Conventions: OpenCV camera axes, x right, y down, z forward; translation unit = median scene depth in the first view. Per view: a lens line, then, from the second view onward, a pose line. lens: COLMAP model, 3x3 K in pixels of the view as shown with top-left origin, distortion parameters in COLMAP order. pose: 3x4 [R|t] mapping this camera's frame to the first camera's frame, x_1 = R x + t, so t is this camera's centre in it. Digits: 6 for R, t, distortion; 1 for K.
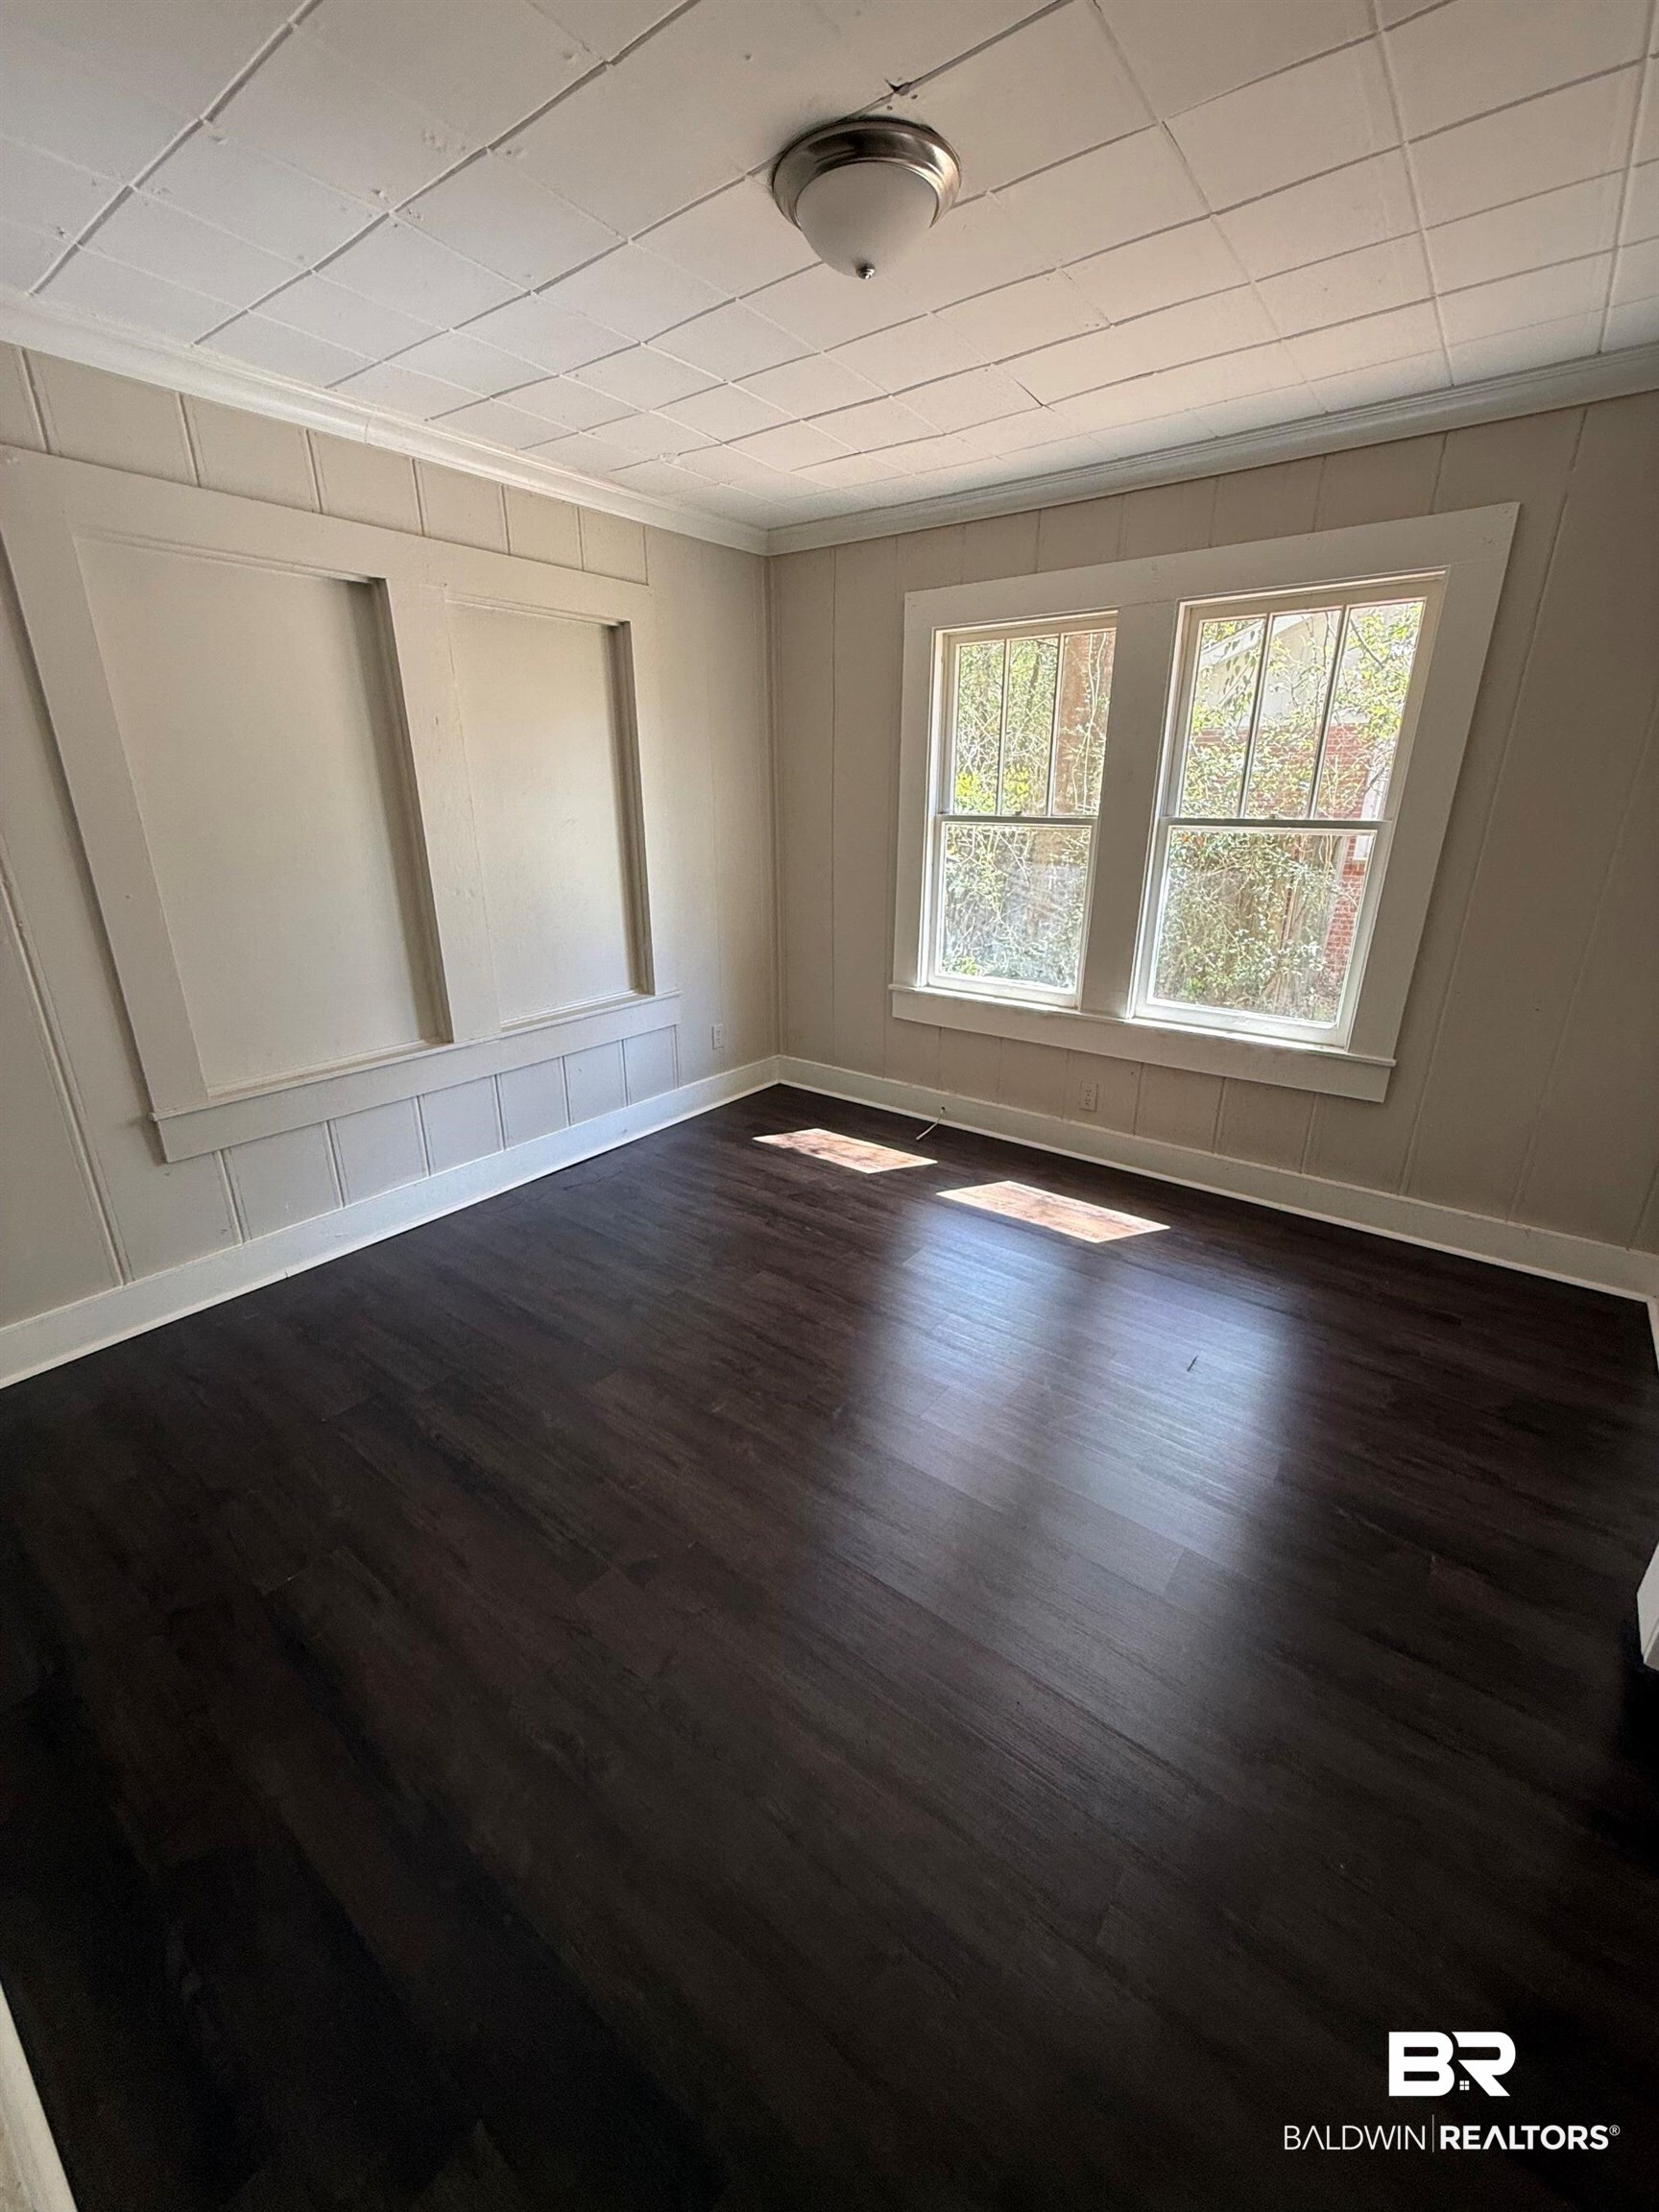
lens RADIAL K [[902.8, 0, 829.5], [0, 902.8, 1106.0], [0, 0, 1]] dist [0.011939, 0.000086]
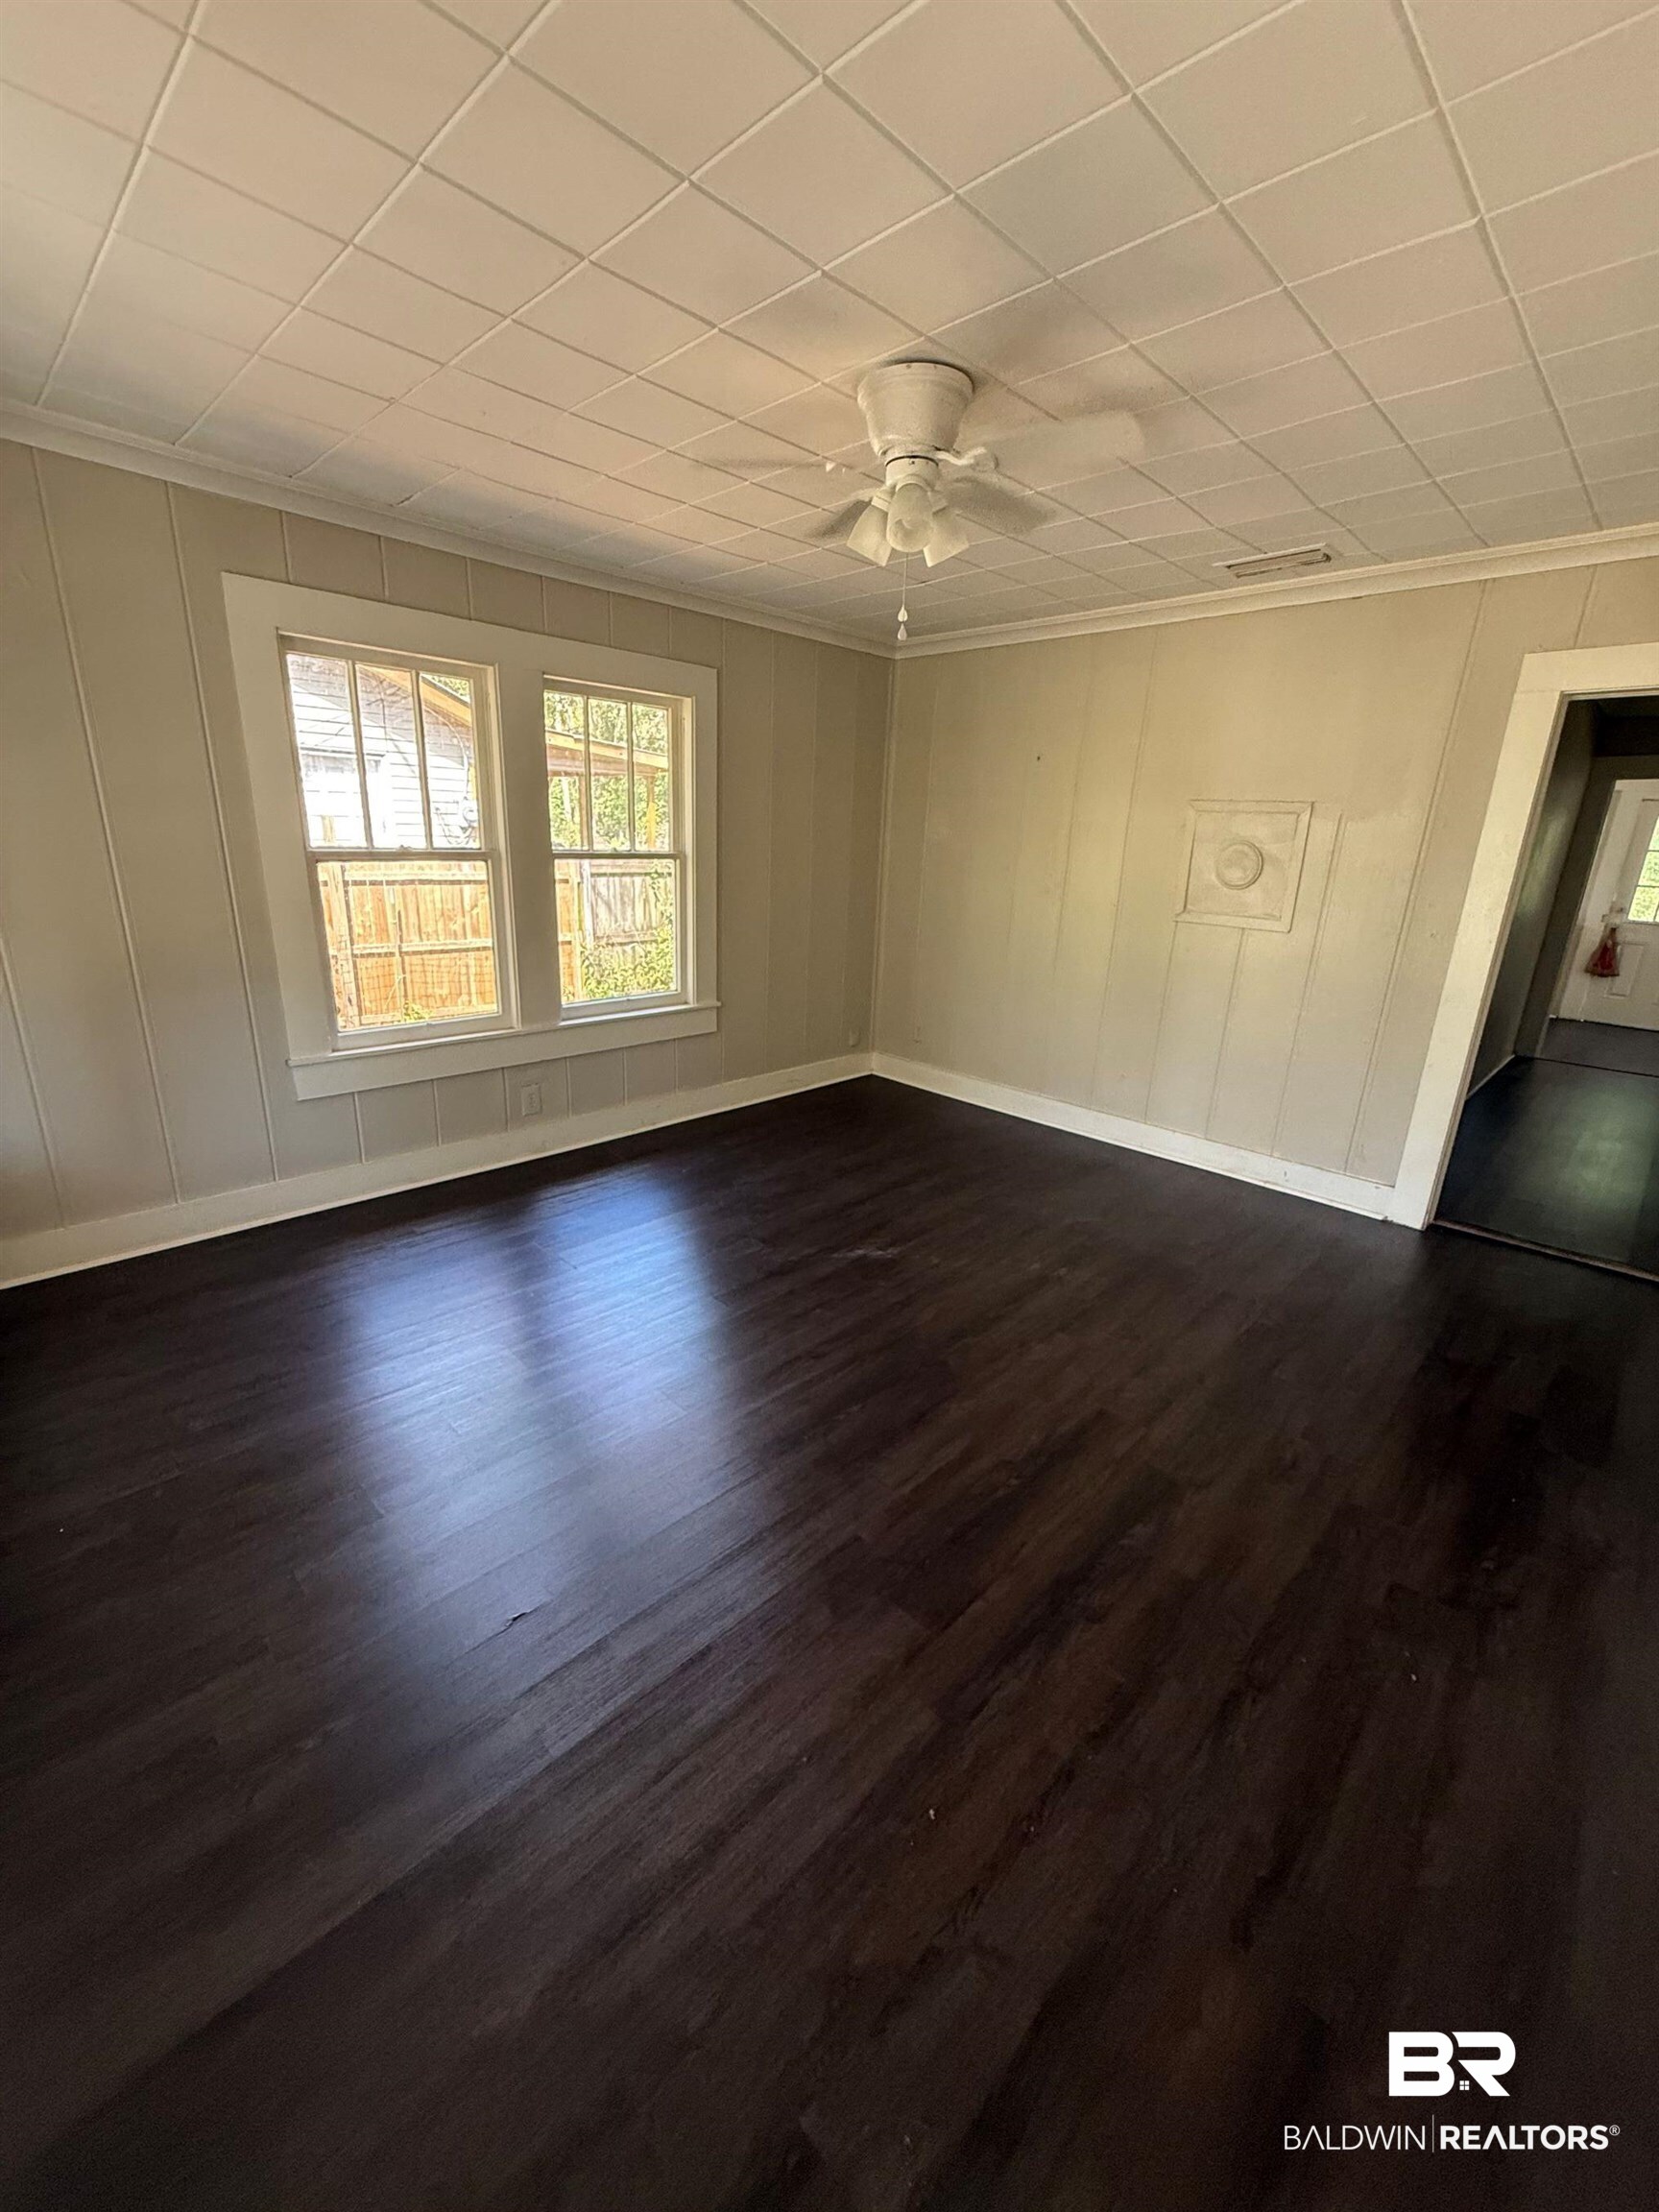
lens RADIAL K [[902.8, 0, 829.5], [0, 902.8, 1106.0], [0, 0, 1]] dist [0.011939, 0.000086]
pose [[0.154298, -0.289392, 0.944693, -0.822924], [0.303488, 0.923801, 0.233423, -0.182127], [-0.940259, 0.250686, 0.230368, 0.489450]]
